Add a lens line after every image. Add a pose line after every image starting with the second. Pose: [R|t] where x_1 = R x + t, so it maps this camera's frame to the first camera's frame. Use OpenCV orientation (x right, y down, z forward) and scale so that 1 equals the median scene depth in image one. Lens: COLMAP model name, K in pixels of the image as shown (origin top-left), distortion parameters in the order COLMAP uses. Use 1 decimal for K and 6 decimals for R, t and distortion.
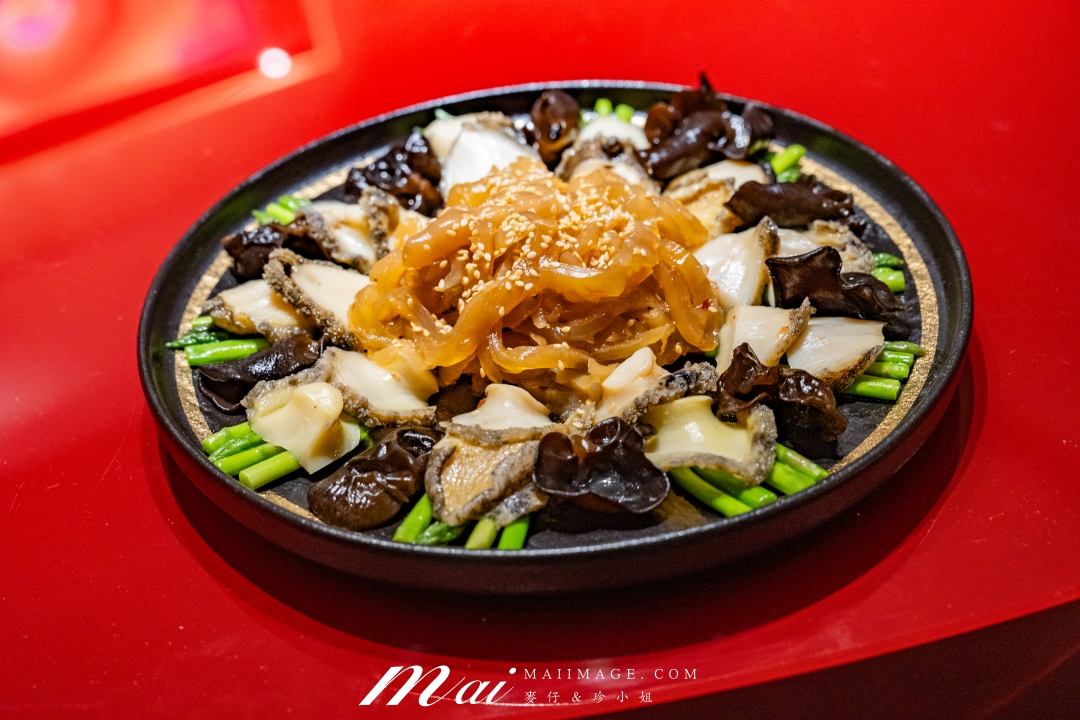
lens RADIAL K [[1613.5, 0, 540.0], [0, 1613.5, 360.0], [0, 0, 1]] dist [0.013813, -0.003480]
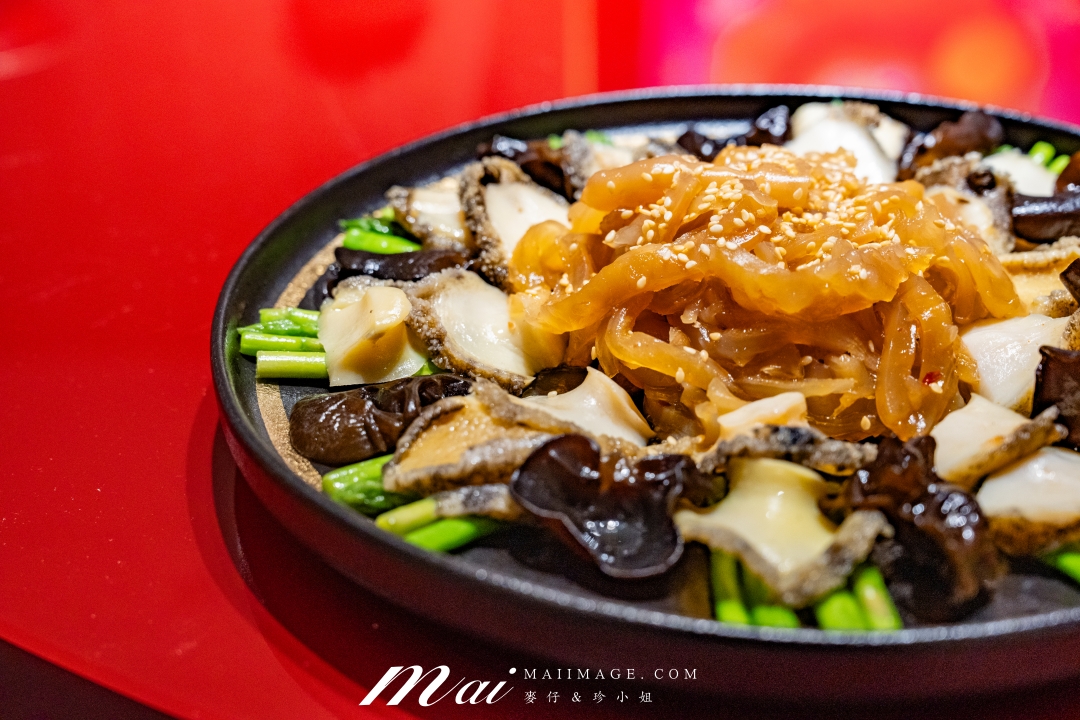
lens RADIAL K [[1613.5, 0, 540.0], [0, 1613.5, 360.0], [0, 0, 1]] dist [0.013813, -0.003480]
pose [[0.818210, 0.325143, -0.474145, 0.297960], [-0.367463, 0.930031, 0.003652, 0.017235], [0.442157, 0.171243, 0.880439, 0.332432]]
